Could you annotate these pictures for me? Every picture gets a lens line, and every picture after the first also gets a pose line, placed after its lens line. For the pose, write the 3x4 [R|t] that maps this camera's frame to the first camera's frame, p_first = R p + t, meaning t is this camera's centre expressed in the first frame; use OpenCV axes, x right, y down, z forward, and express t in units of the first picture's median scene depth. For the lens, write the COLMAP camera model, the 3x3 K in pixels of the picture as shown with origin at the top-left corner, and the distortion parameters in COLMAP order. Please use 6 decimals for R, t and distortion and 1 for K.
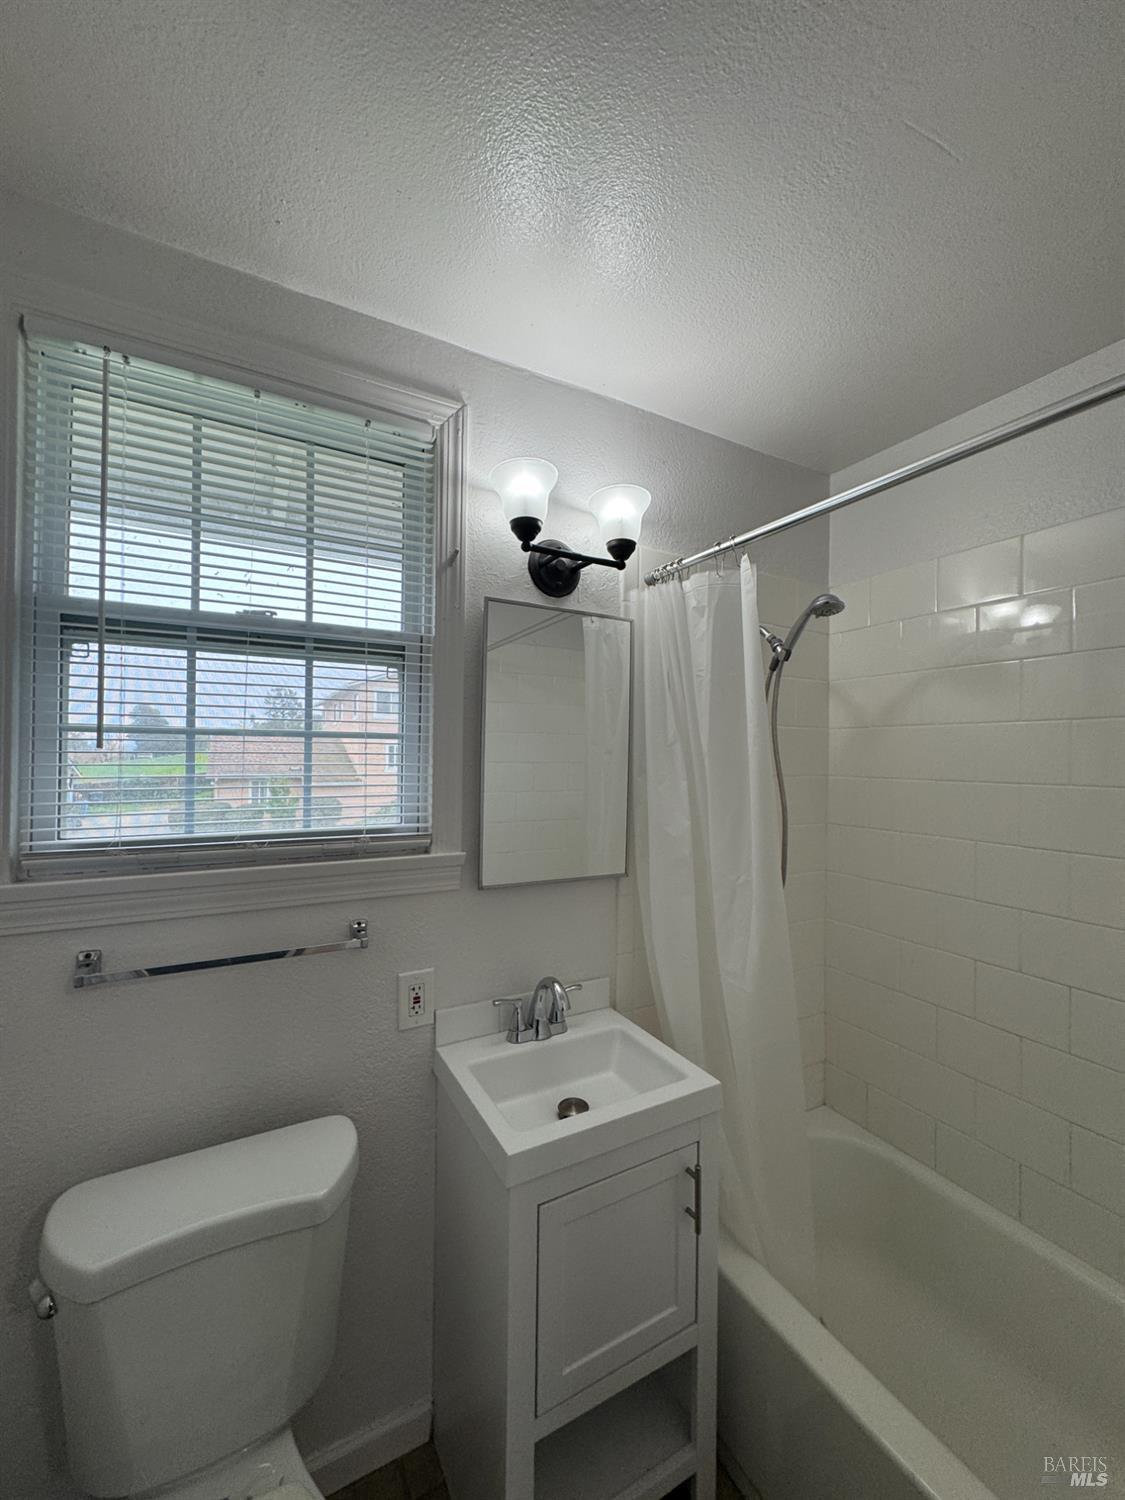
lens RADIAL K [[594.9, 0, 552.2], [0, 594.9, 744.3], [0, 0, 1]] dist [-0.000819, 0.000487]
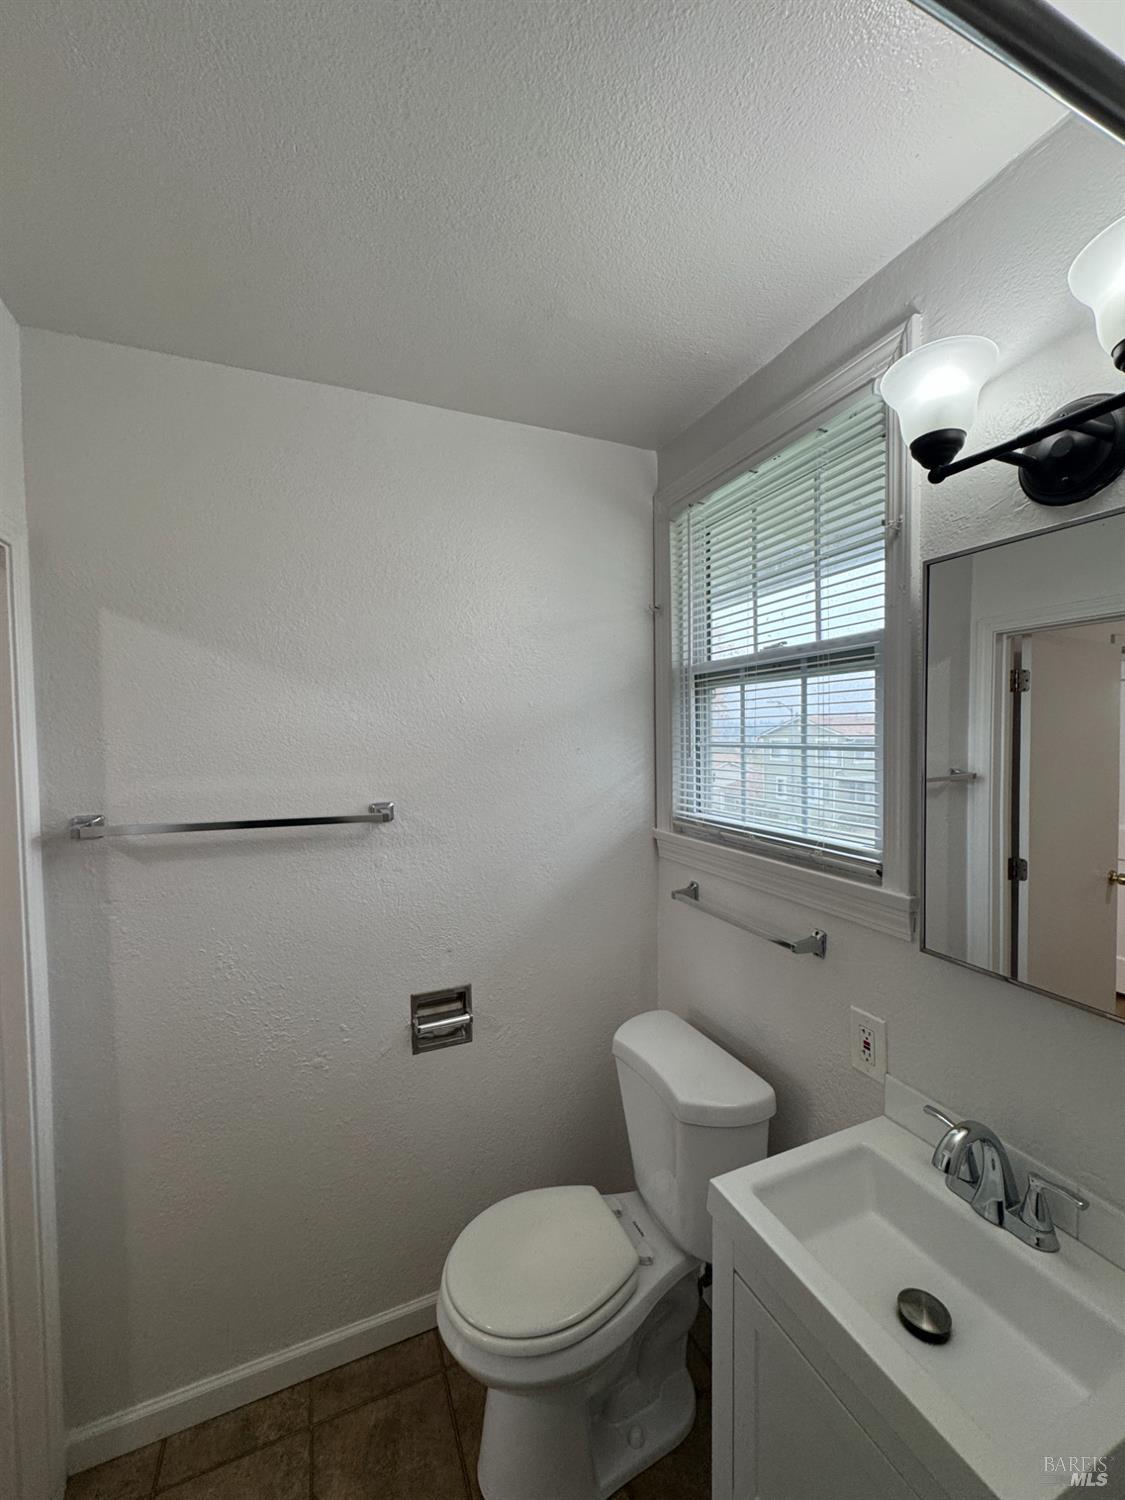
lens RADIAL K [[594.9, 0, 557.3], [0, 594.9, 757.2], [0, 0, 1]] dist [-0.000819, 0.000487]
pose [[-0.092221, 0.020873, -0.995520, 0.704797], [0.013949, 0.999709, 0.019669, -0.025818], [0.995641, -0.012072, -0.092485, 0.638752]]
